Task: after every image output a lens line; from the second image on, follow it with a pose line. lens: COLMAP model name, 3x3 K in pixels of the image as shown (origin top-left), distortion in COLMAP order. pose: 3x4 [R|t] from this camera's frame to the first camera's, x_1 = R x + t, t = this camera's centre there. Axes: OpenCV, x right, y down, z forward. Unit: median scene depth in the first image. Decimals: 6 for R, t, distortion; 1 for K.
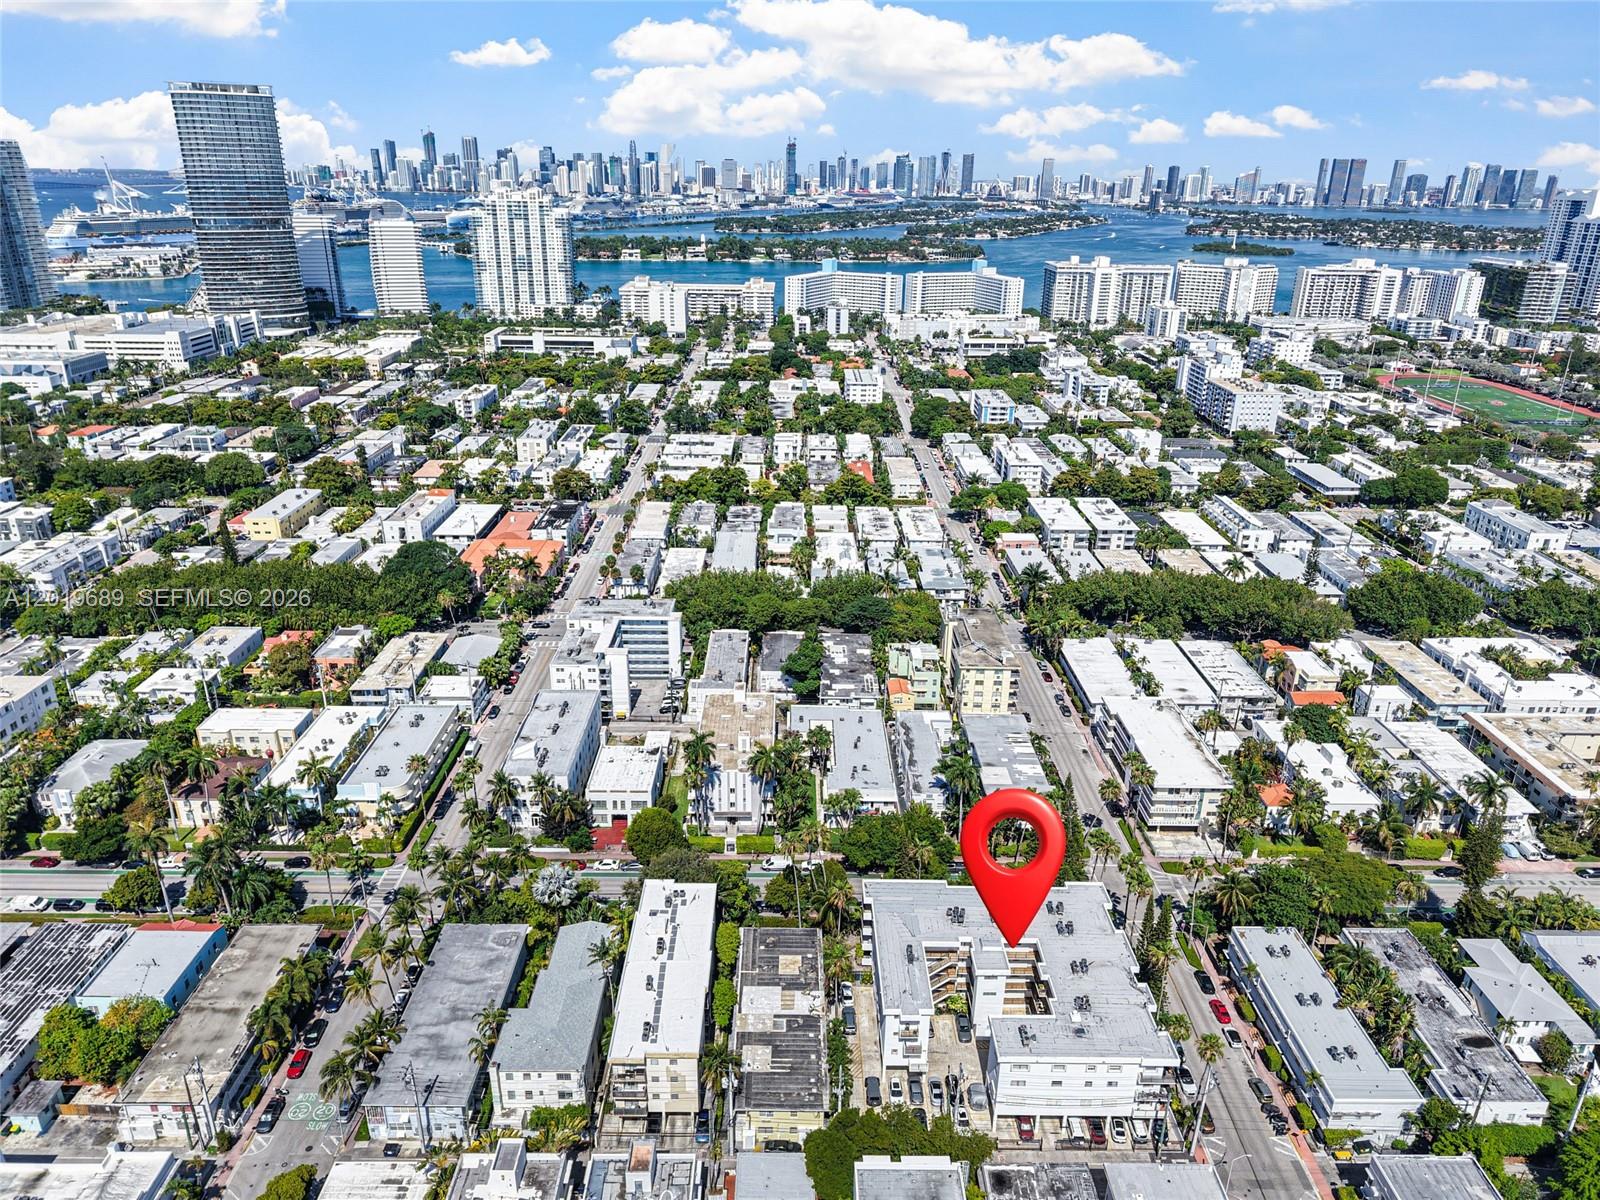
lens RADIAL K [[1067.9, 0, 796.4], [0, 1067.9, 607.3], [0, 0, 1]] dist [0.035365, -0.039836]
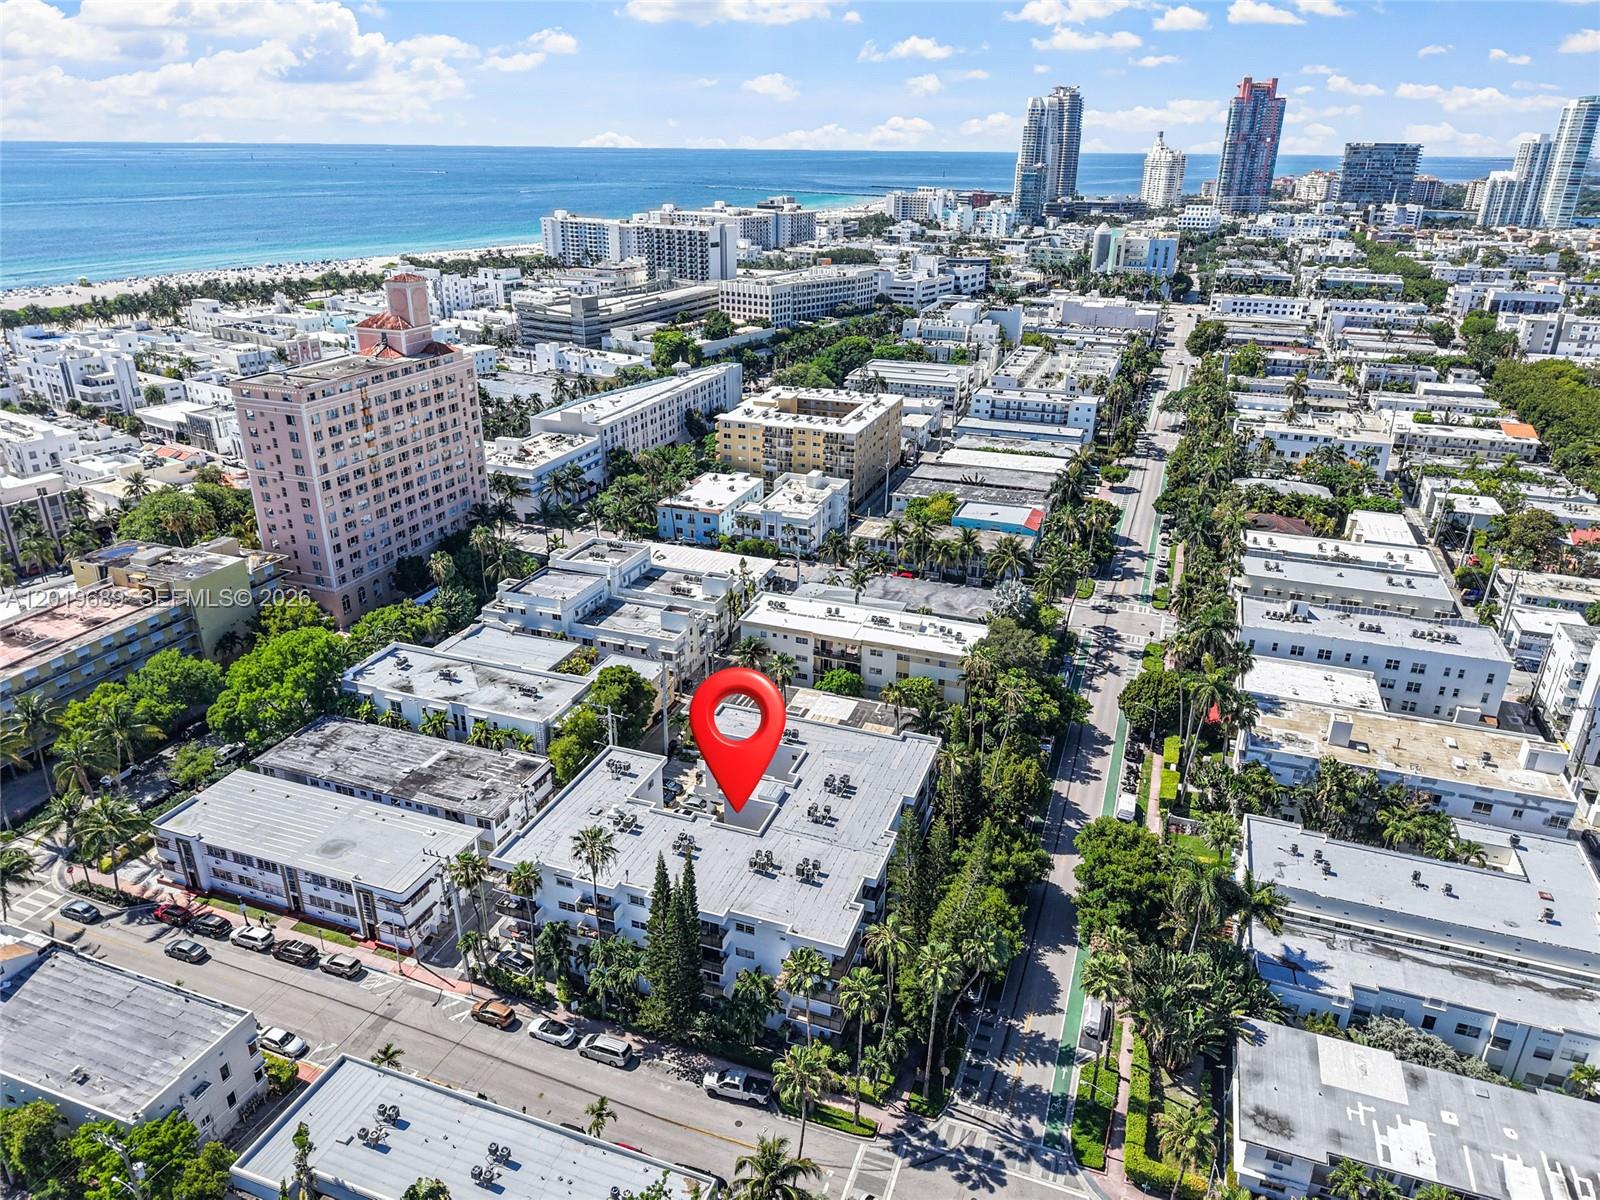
lens RADIAL K [[1067.9, 0, 796.4], [0, 1067.9, 607.3], [0, 0, 1]] dist [0.035365, -0.039836]
pose [[-0.351183, 0.354303, -0.866683, 0.294464], [-0.365521, 0.800314, 0.475281, -0.056553], [0.862012, 0.483702, -0.151551, 0.405749]]
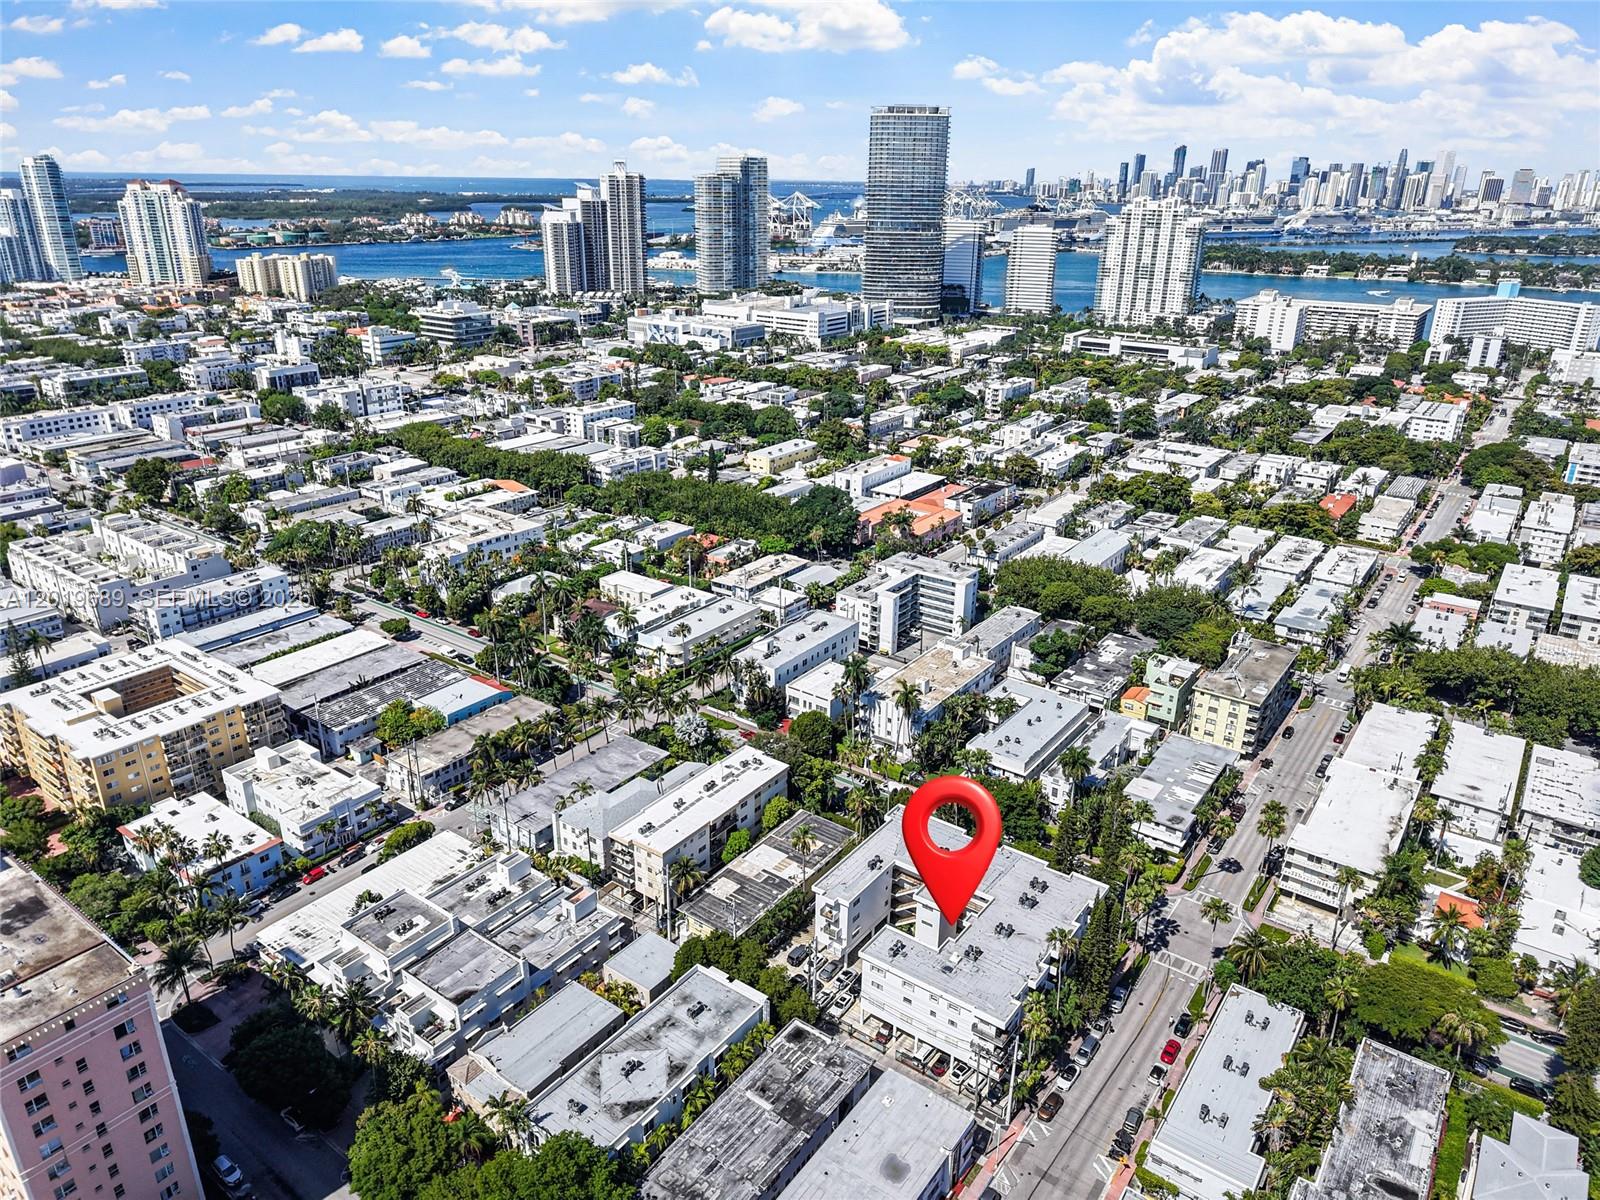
lens RADIAL K [[1067.9, 0, 796.4], [0, 1067.9, 607.3], [0, 0, 1]] dist [0.035365, -0.039836]
pose [[0.803981, 0.219100, -0.552819, 0.225390], [-0.224996, 0.972616, 0.058261, 0.006199], [0.550446, 0.077541, 0.831262, 0.001537]]
